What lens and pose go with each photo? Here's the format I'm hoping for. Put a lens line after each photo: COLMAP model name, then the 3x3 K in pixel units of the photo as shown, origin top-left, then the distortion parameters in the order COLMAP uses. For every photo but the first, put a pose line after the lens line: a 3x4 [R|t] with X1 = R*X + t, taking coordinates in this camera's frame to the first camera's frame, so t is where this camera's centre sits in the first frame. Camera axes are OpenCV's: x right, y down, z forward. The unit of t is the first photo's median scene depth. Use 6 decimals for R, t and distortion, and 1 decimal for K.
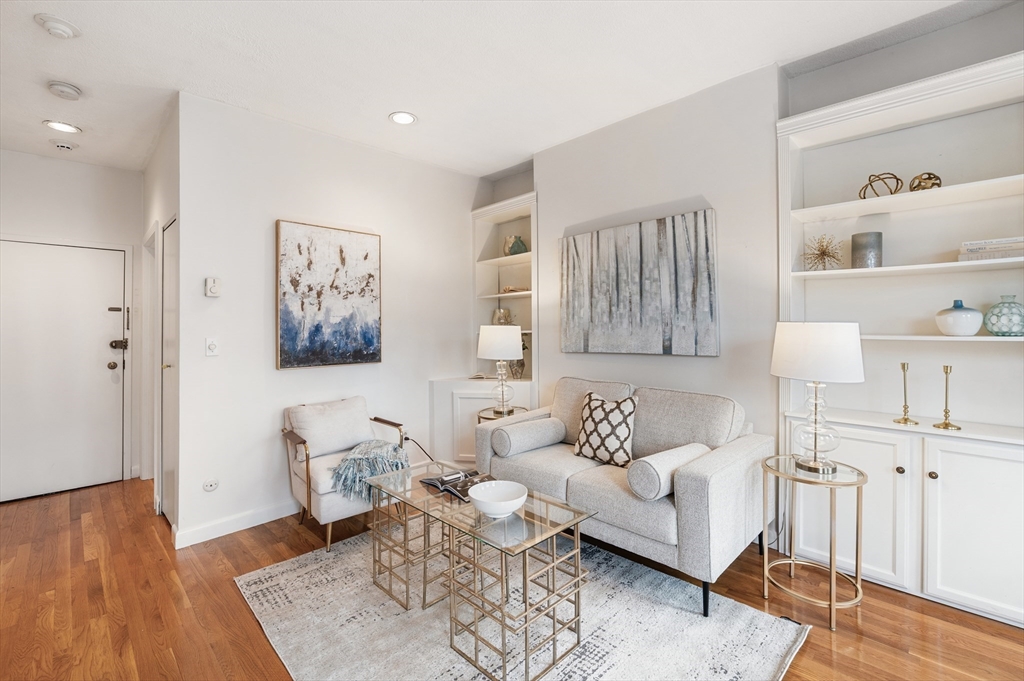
lens RADIAL K [[440.9, 0, 511.8], [0, 440.9, 320.8], [0, 0, 1]] dist [-0.012822, -0.000291]
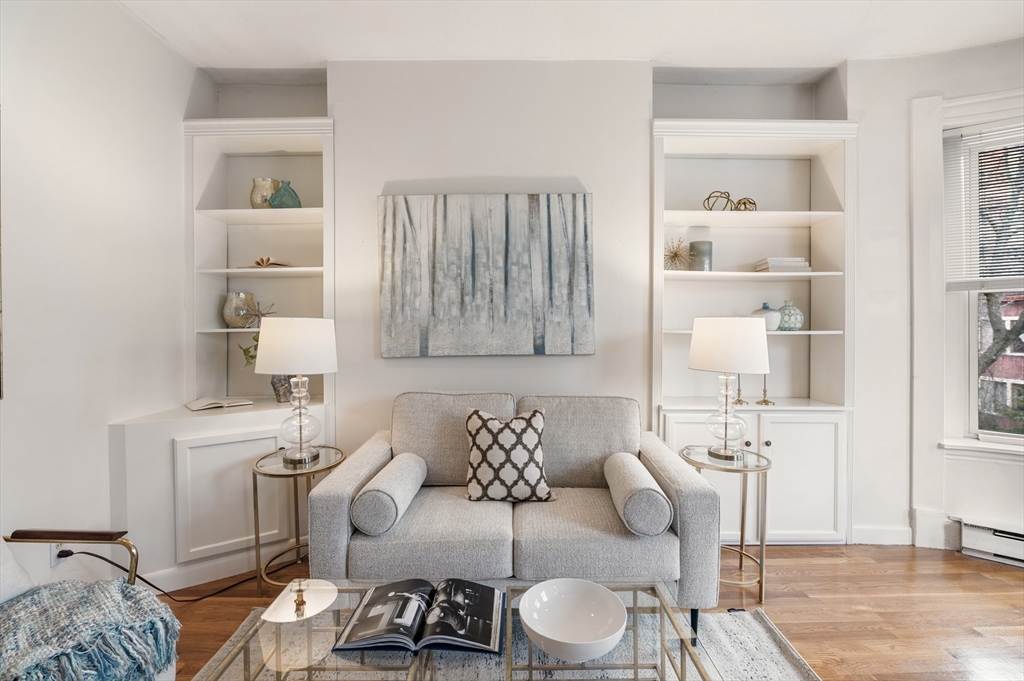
lens RADIAL K [[457.3, 0, 510.3], [0, 457.3, 327.7], [0, 0, 1]] dist [-0.010214, -0.000686]
pose [[0.705353, 0.003085, 0.708850, -0.289359], [-0.014042, 0.999855, 0.009621, 0.014959], [-0.708717, -0.016740, 0.705294, 0.378787]]
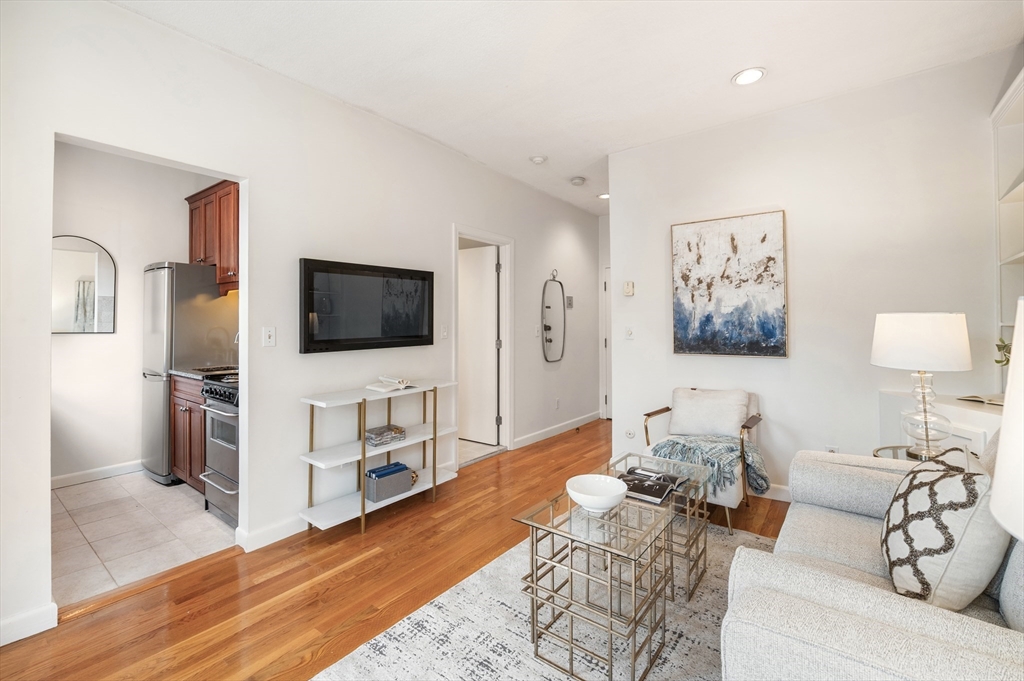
lens RADIAL K [[437.1, 0, 514.0], [0, 437.1, 319.8], [0, 0, 1]] dist [-0.010231, -0.000148]
pose [[0.139284, 0.001819, -0.990251, 0.530221], [0.025143, 0.999669, 0.005373, 0.003218], [0.989933, -0.025647, 0.139192, 0.400120]]
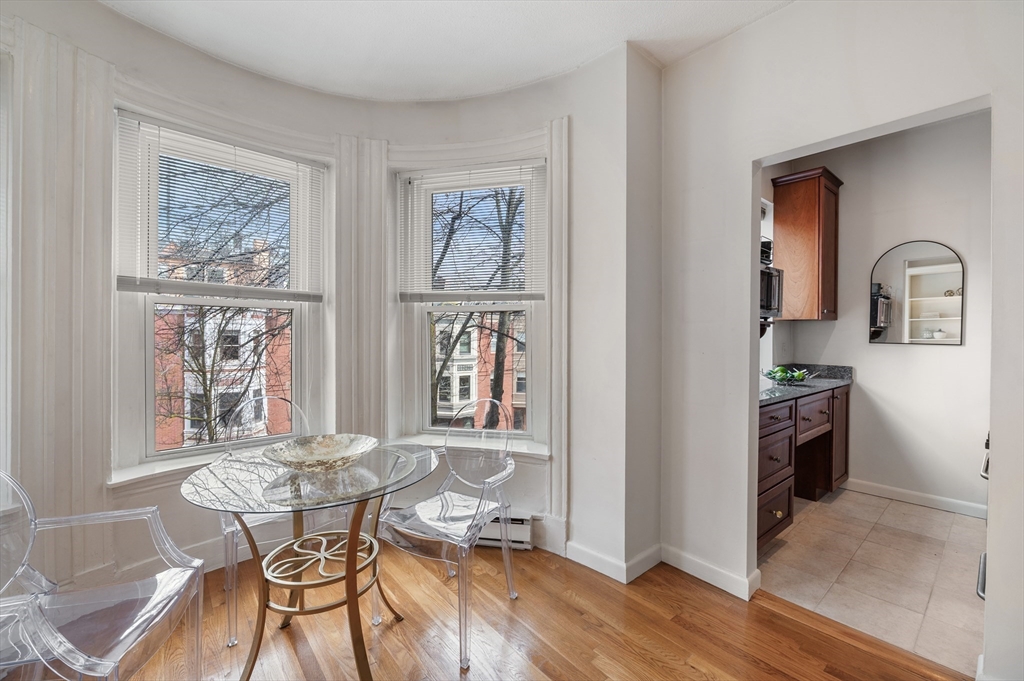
lens RADIAL K [[426.6, 0, 509.3], [0, 426.6, 333.8], [0, 0, 1]] dist [-0.011280, -0.000506]
pose [[-0.995474, 0.004744, 0.094915, 0.173785], [0.002409, 0.999692, -0.024703, 0.012984], [-0.095003, -0.024362, -0.995179, 0.540423]]
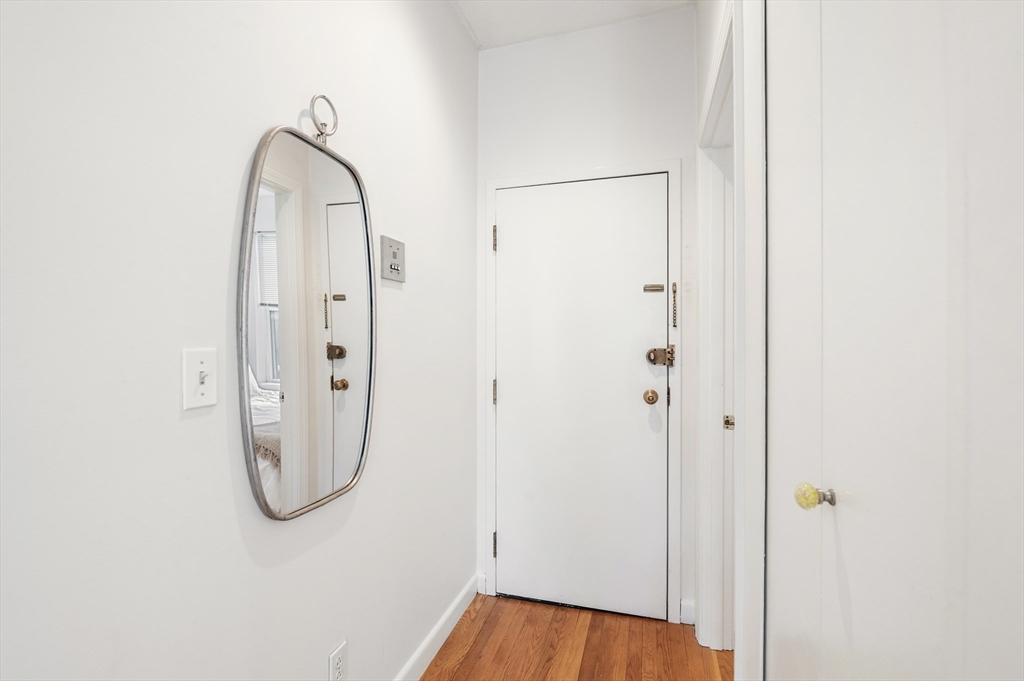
lens RADIAL K [[466.7, 0, 516.4], [0, 466.7, 346.0], [0, 0, 1]] dist [-0.007370, -0.000551]
pose [[0.481801, 0.015356, -0.876146, -0.619724], [0.015341, 0.999545, 0.025956, 0.030632], [0.876146, -0.025947, 0.481346, 0.725938]]
